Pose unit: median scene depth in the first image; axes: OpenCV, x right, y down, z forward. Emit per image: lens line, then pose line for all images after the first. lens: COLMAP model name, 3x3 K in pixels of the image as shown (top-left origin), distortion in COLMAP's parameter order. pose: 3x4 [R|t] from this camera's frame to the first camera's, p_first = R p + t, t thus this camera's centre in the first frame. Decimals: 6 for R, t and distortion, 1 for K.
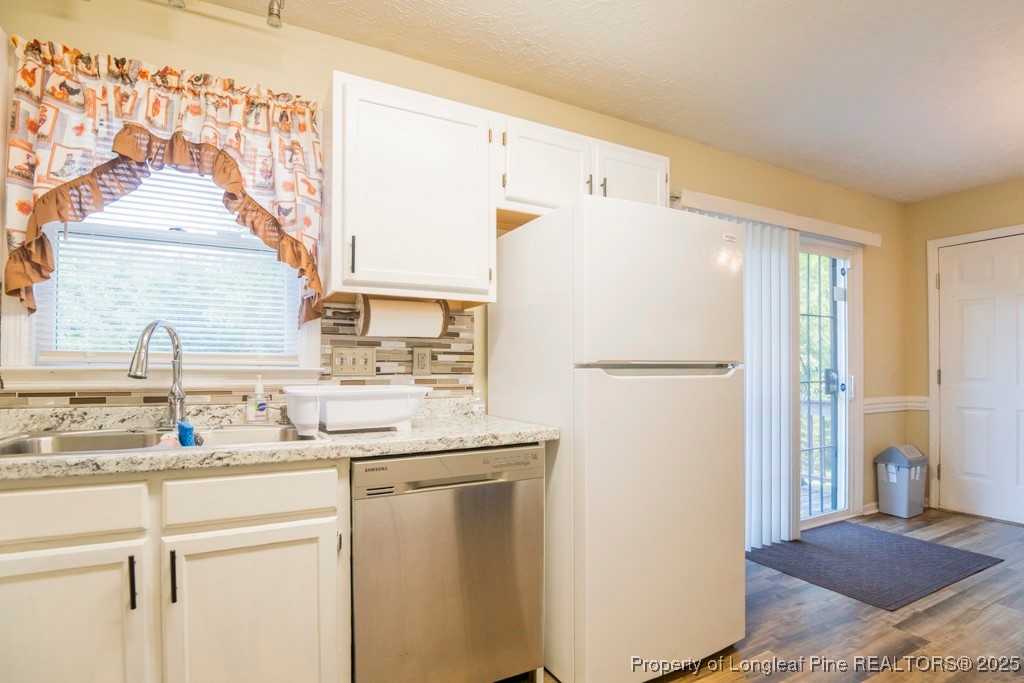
lens RADIAL K [[513.2, 0, 511.1], [0, 513.2, 361.6], [0, 0, 1]] dist [-0.030358, -0.000150]
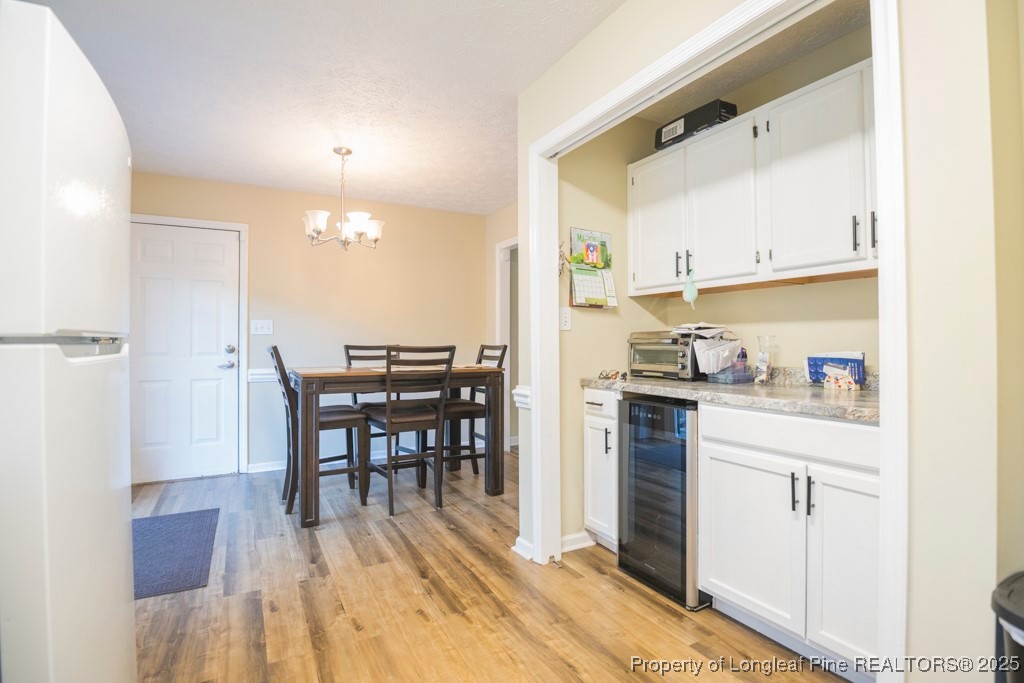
lens RADIAL K [[516.1, 0, 532.9], [0, 516.1, 334.1], [0, 0, 1]] dist [-0.041087, -0.001767]
pose [[-0.028679, 0.010870, 0.999530, -0.246733], [-0.004410, 0.999930, -0.011001, 0.004050], [-0.999579, -0.004723, -0.028629, 0.353664]]
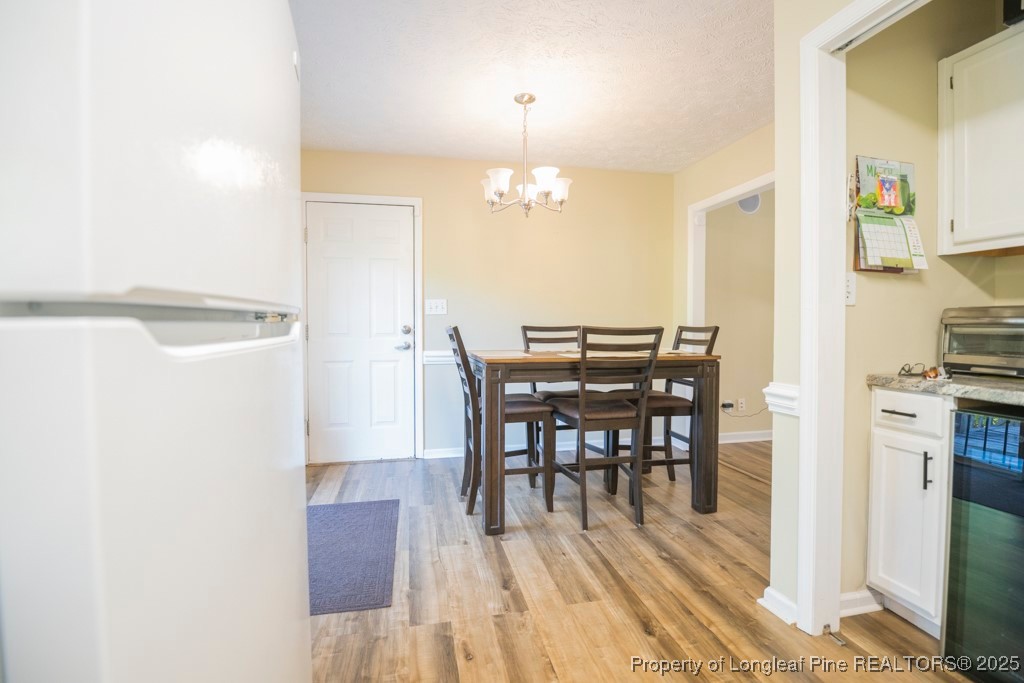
lens RADIAL K [[518.0, 0, 515.0], [0, 518.0, 334.8], [0, 0, 1]] dist [-0.044514, -0.000625]
pose [[0.282280, -0.024936, 0.959008, -0.005780], [-0.004482, 0.999617, 0.027311, 0.009180], [-0.959322, -0.012007, 0.282060, 0.517429]]
